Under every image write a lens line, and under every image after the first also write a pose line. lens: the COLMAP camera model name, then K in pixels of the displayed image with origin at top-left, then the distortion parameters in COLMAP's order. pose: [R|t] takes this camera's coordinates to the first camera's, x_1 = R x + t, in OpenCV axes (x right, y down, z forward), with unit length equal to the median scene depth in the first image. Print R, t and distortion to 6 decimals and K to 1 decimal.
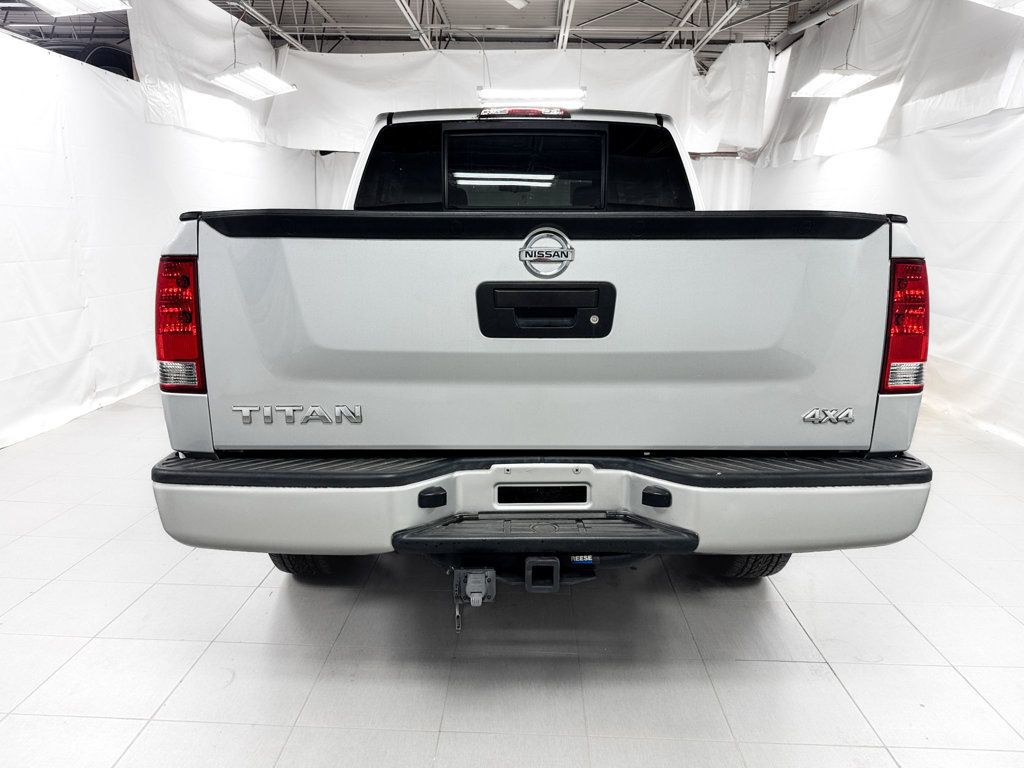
lens RADIAL K [[729.2, 0, 503.6], [0, 729.2, 377.0], [0, 0, 1]] dist [0.019339, -0.015742]
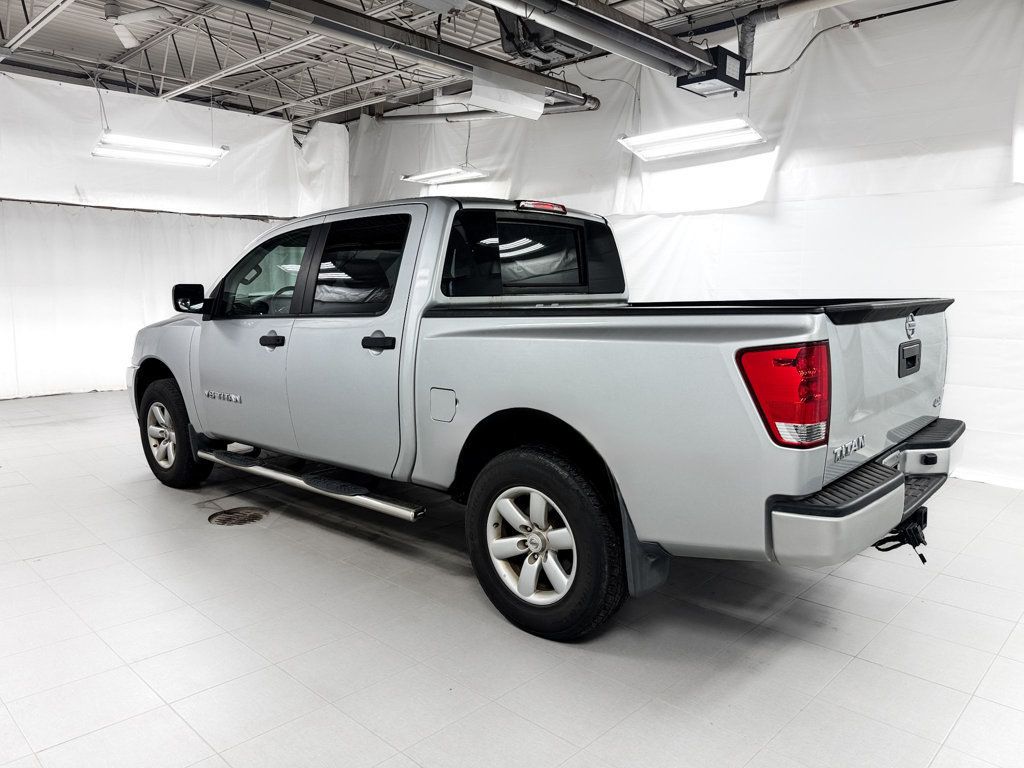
lens RADIAL K [[729.2, 0, 509.8], [0, 729.2, 379.8], [0, 0, 1]] dist [0.019339, -0.015742]
pose [[0.673341, -0.103787, 0.732011, -0.397918], [0.150756, 0.988570, 0.001490, -0.041526], [-0.723798, 0.109352, 0.681292, 0.115170]]
